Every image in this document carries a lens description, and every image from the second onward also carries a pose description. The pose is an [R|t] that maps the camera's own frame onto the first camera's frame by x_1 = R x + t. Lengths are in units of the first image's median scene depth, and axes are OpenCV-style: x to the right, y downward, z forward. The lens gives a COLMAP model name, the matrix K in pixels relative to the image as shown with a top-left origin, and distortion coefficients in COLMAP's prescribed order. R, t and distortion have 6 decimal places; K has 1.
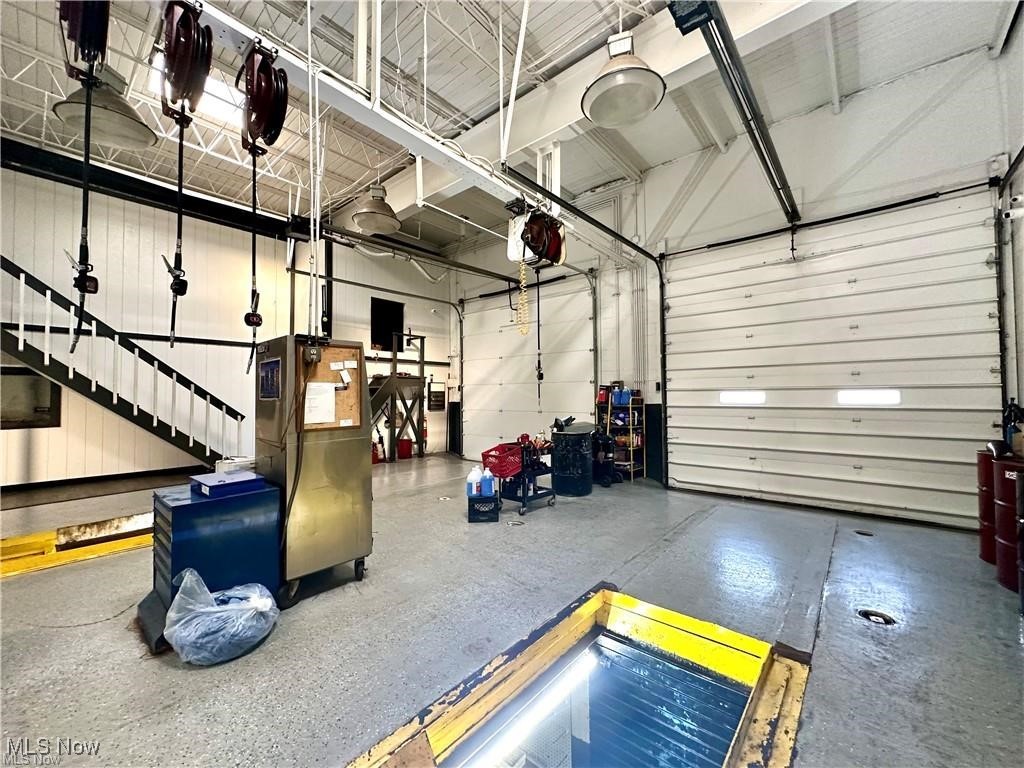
lens RADIAL K [[409.9, 0, 513.2], [0, 409.9, 385.9], [0, 0, 1]] dist [-0.000974, -0.000079]
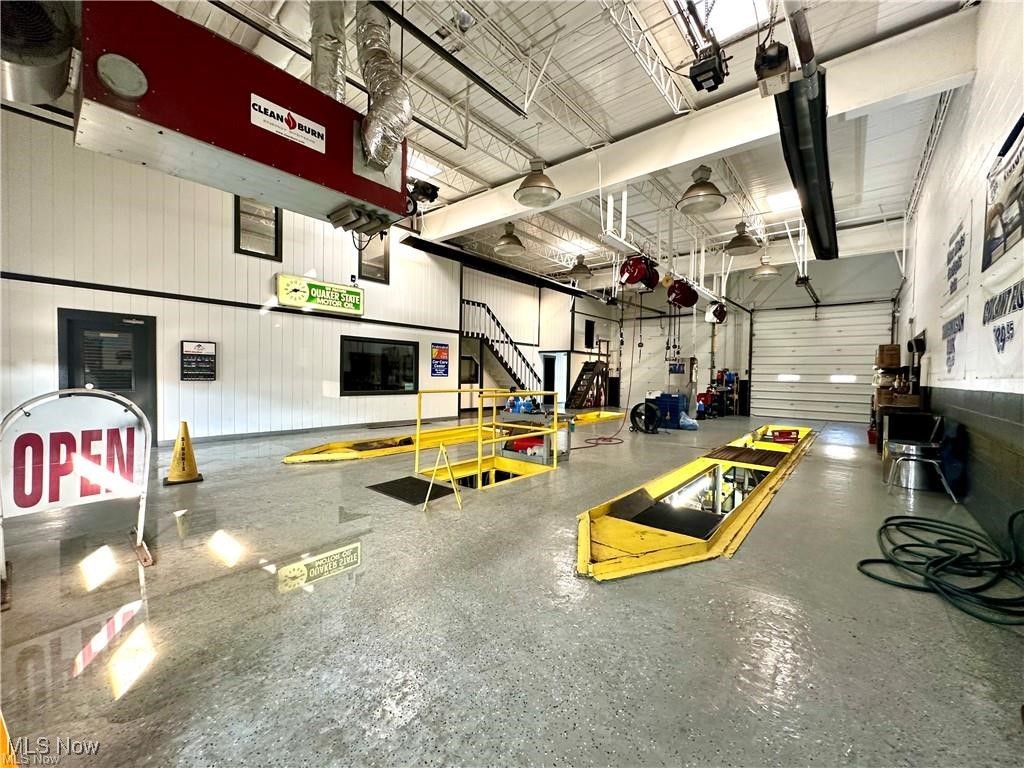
lens RADIAL K [[409.9, 0, 513.2], [0, 409.9, 385.9], [0, 0, 1]] dist [-0.000974, -0.000079]
pose [[0.999699, 0.024135, 0.004322, -0.997781], [-0.024325, 0.998394, 0.051158, -0.005377], [-0.003081, -0.051248, 0.998681, -1.292311]]
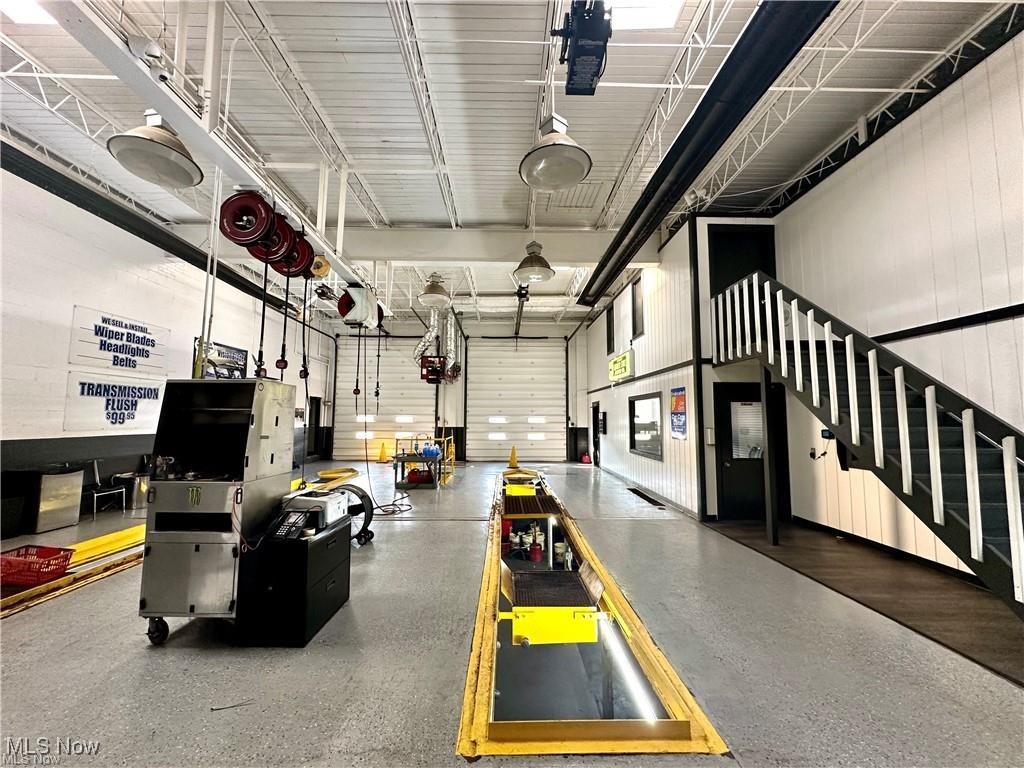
lens RADIAL K [[409.9, 0, 513.2], [0, 409.9, 385.9], [0, 0, 1]] dist [-0.000974, -0.000079]
pose [[-0.750986, -0.049658, -0.658448, -0.180684], [0.015801, 0.995531, -0.093101, 0.003249], [0.660129, -0.080322, -0.746845, 1.135092]]
